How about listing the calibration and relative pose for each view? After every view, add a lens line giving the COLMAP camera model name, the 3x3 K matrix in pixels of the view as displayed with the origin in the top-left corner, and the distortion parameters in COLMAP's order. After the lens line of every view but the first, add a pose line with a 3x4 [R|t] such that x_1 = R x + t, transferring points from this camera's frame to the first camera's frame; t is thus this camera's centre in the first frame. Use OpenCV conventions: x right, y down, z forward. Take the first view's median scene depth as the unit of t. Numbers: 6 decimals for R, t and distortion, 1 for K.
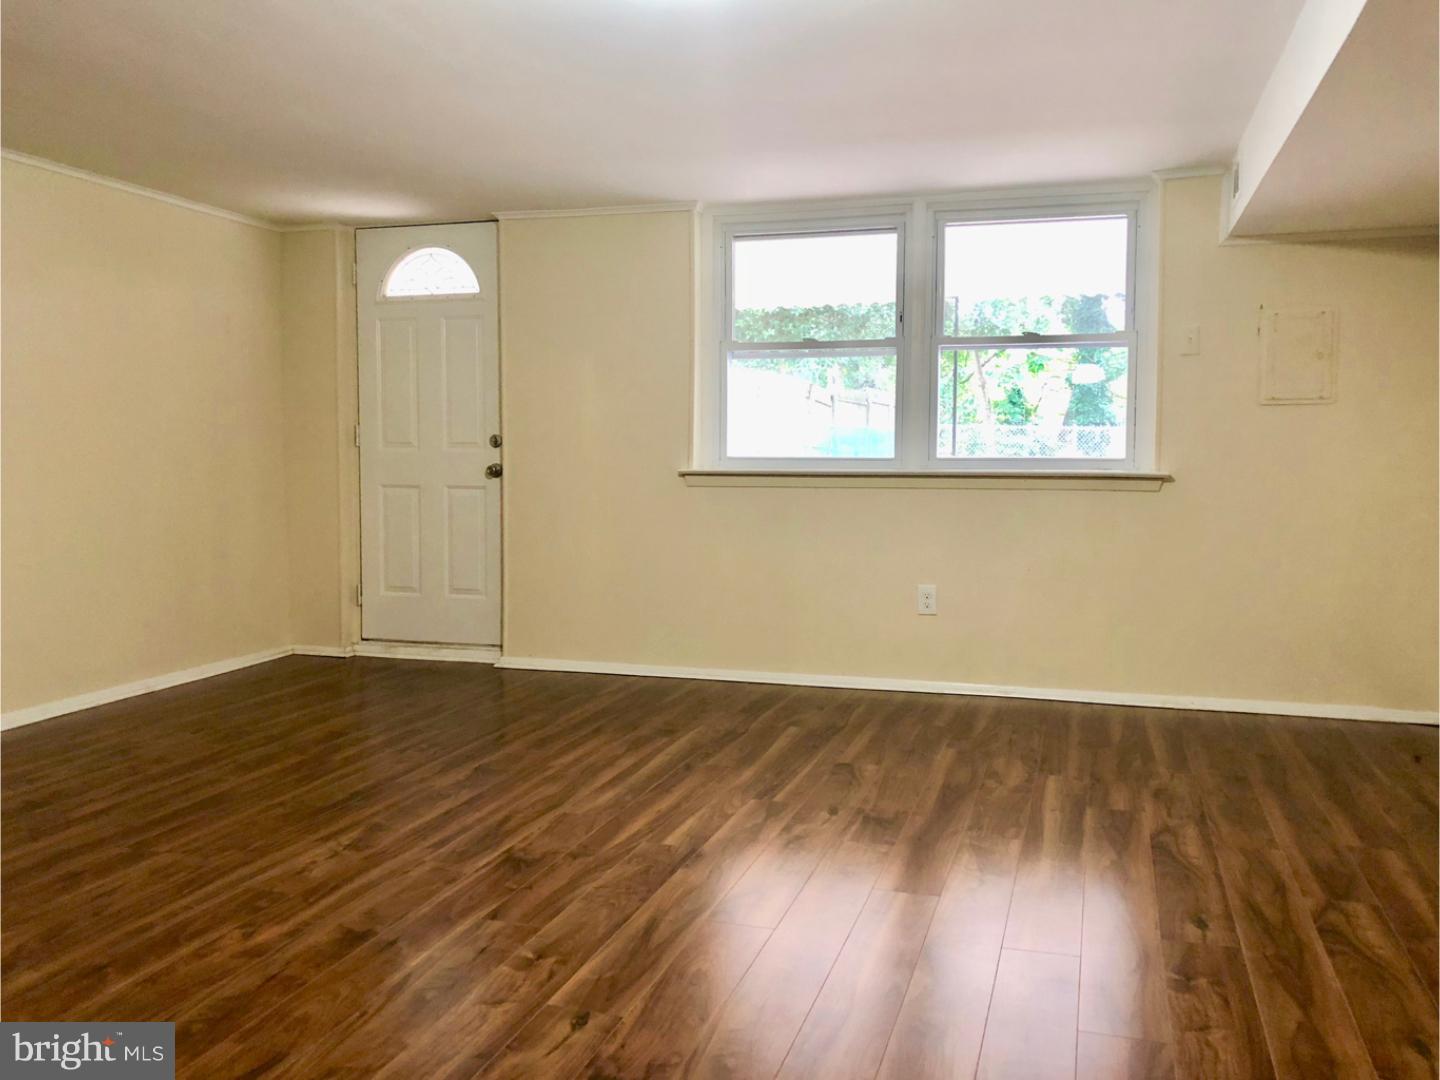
lens RADIAL K [[1213.5, 0, 720.0], [0, 1213.5, 540.0], [0, 0, 1]] dist [0.001333, 0.005877]
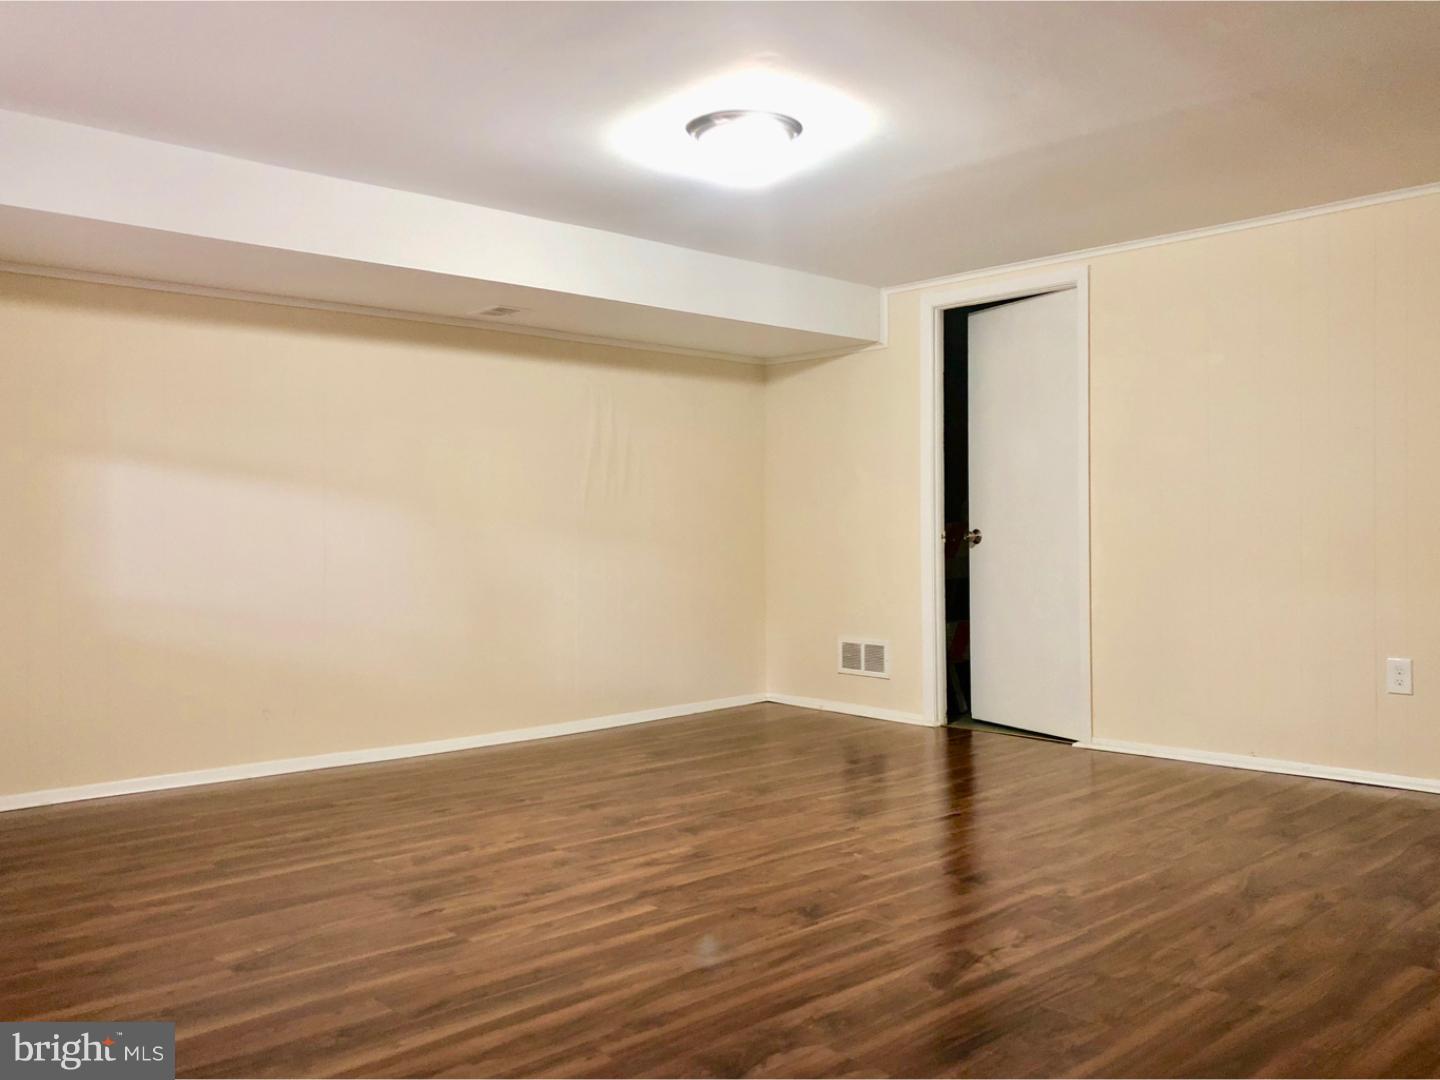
lens RADIAL K [[1213.5, 0, 720.0], [0, 1213.5, 540.0], [0, 0, 1]] dist [0.001333, 0.005877]
pose [[-0.867661, -0.000893, 0.497155, -0.573602], [0.044085, 0.995921, 0.078728, -0.112089], [-0.495197, 0.090226, -0.864083, 1.802052]]
